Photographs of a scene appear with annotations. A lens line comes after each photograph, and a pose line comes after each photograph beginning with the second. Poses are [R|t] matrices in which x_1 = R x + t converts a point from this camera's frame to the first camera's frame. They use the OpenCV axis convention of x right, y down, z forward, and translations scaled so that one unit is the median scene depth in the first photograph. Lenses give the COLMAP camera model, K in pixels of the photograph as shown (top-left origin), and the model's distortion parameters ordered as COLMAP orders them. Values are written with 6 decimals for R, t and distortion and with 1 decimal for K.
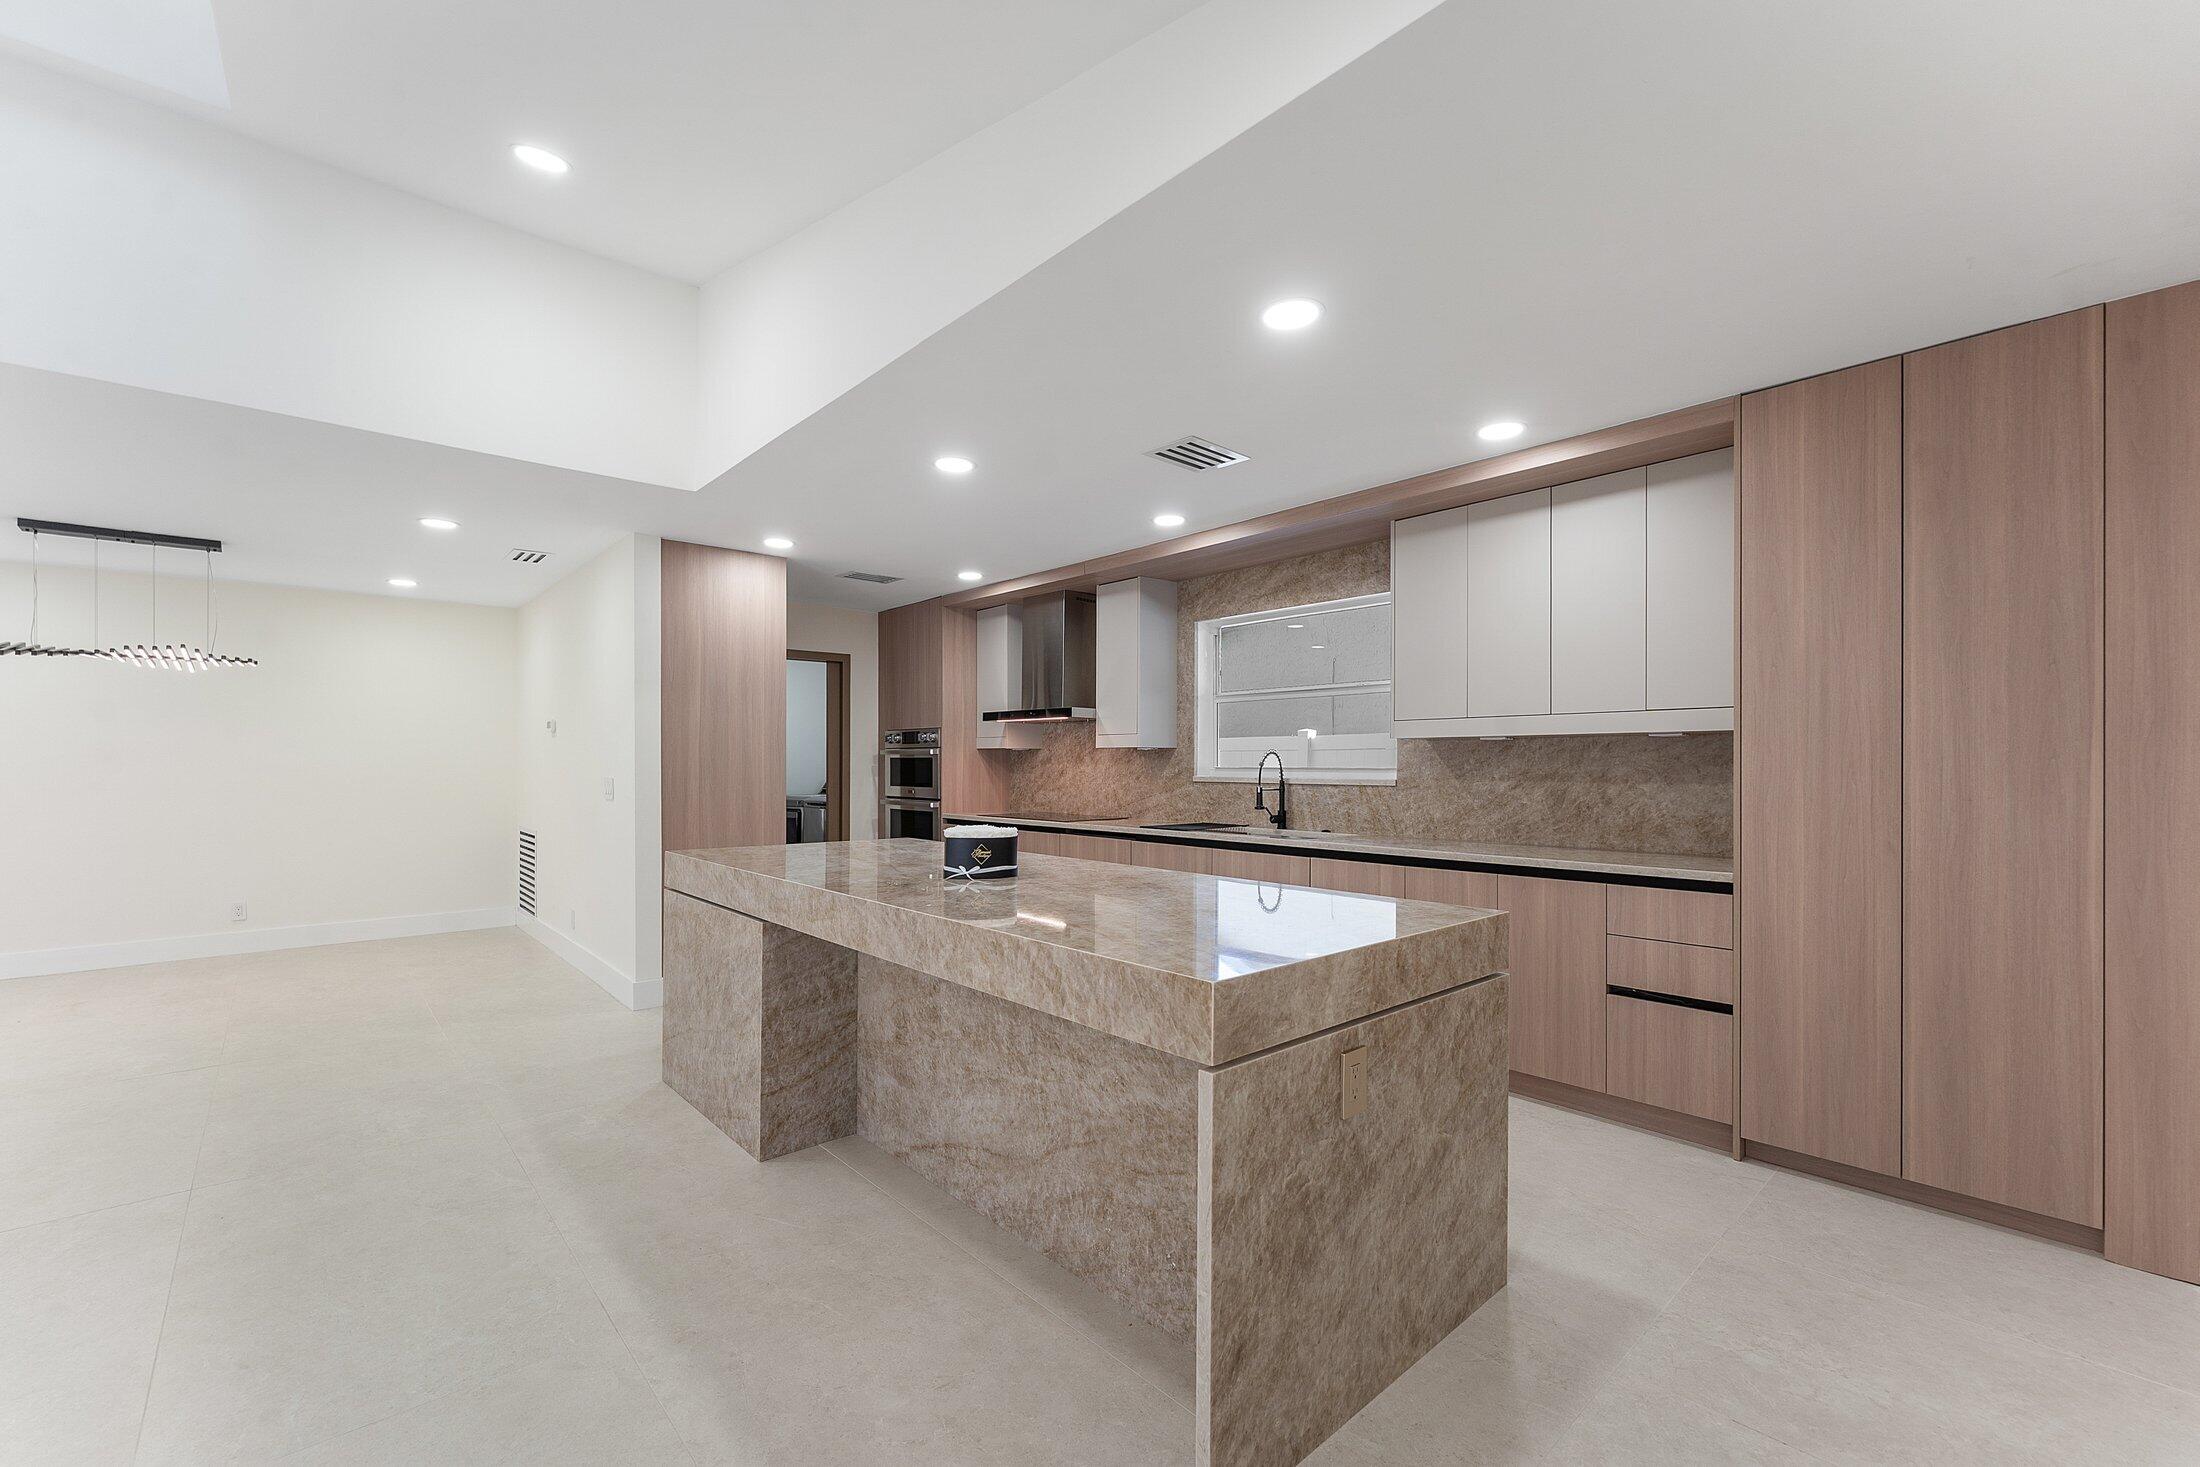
lens RADIAL K [[917.6, 0, 1084.5], [0, 917.6, 754.0], [0, 0, 1]] dist [0.010365, -0.000097]
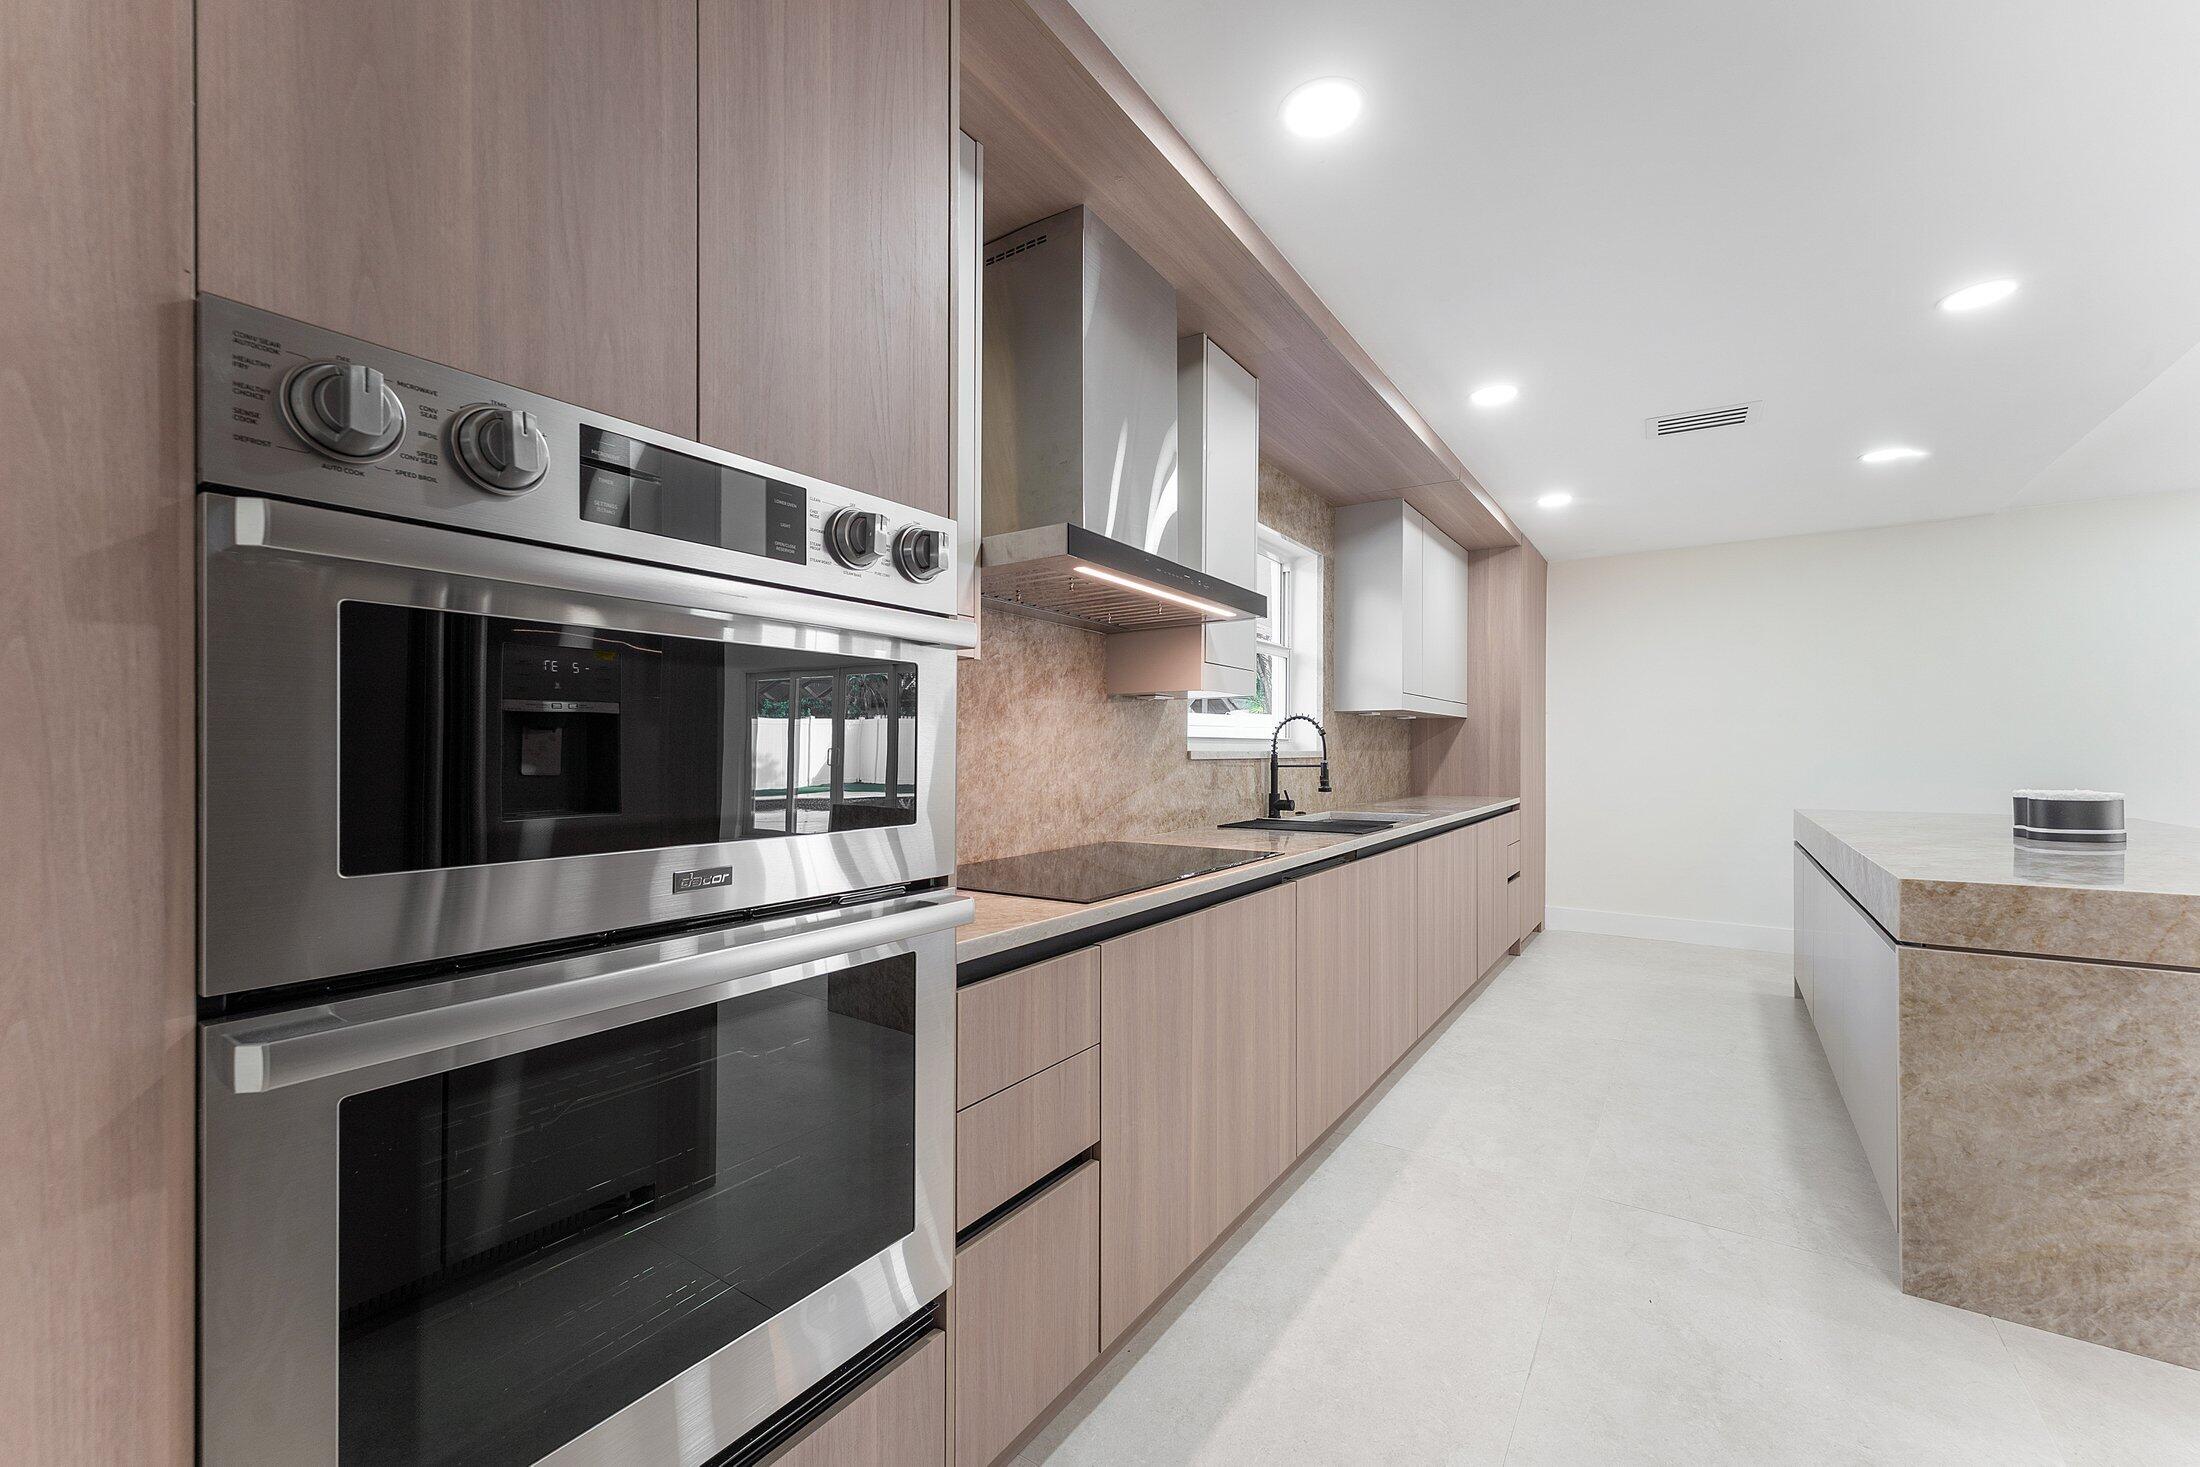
lens RADIAL K [[917.6, 0, 1084.5], [0, 917.6, 754.0], [0, 0, 1]] dist [0.010365, -0.000097]
pose [[-0.263484, -0.004339, 0.964654, -0.572273], [-0.010686, 0.999942, 0.001579, 0.035105], [-0.964605, -0.009892, -0.263515, 1.636171]]
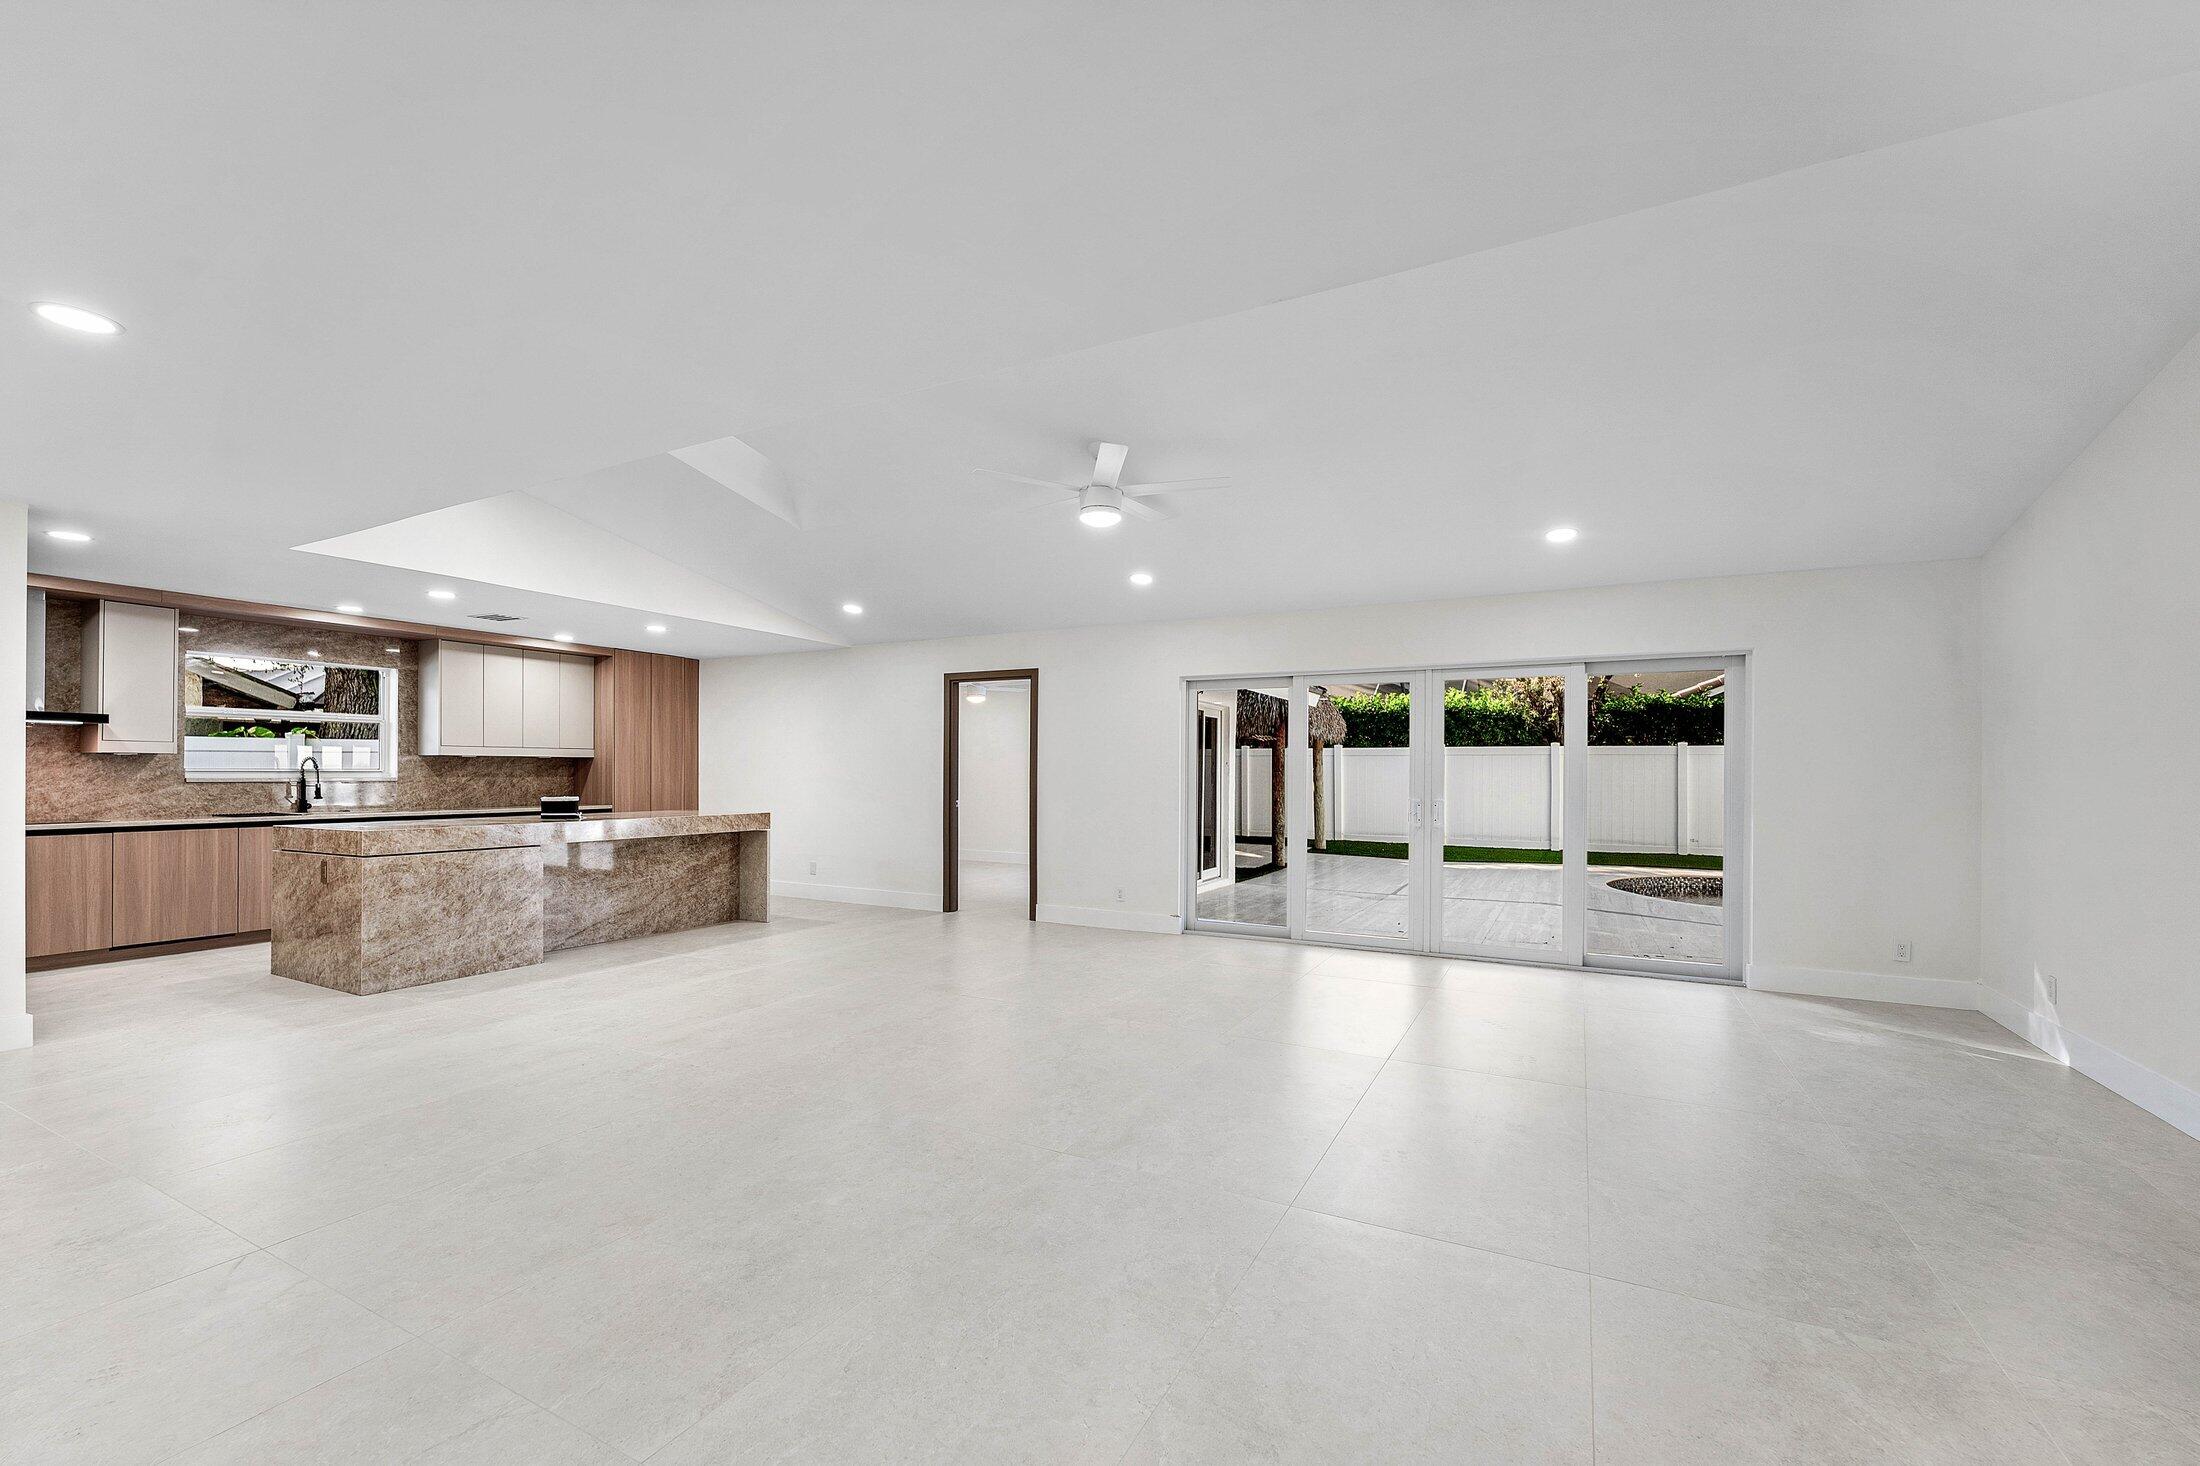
lens RADIAL K [[931.1, 0, 1098.3], [0, 931.1, 768.8], [0, 0, 1]] dist [0.000460, -0.000089]
pose [[-0.357144, 0.002352, 0.934046, -1.955883], [-0.012335, 0.999898, -0.007234, 0.008268], [-0.933968, -0.014105, -0.357079, 0.424281]]
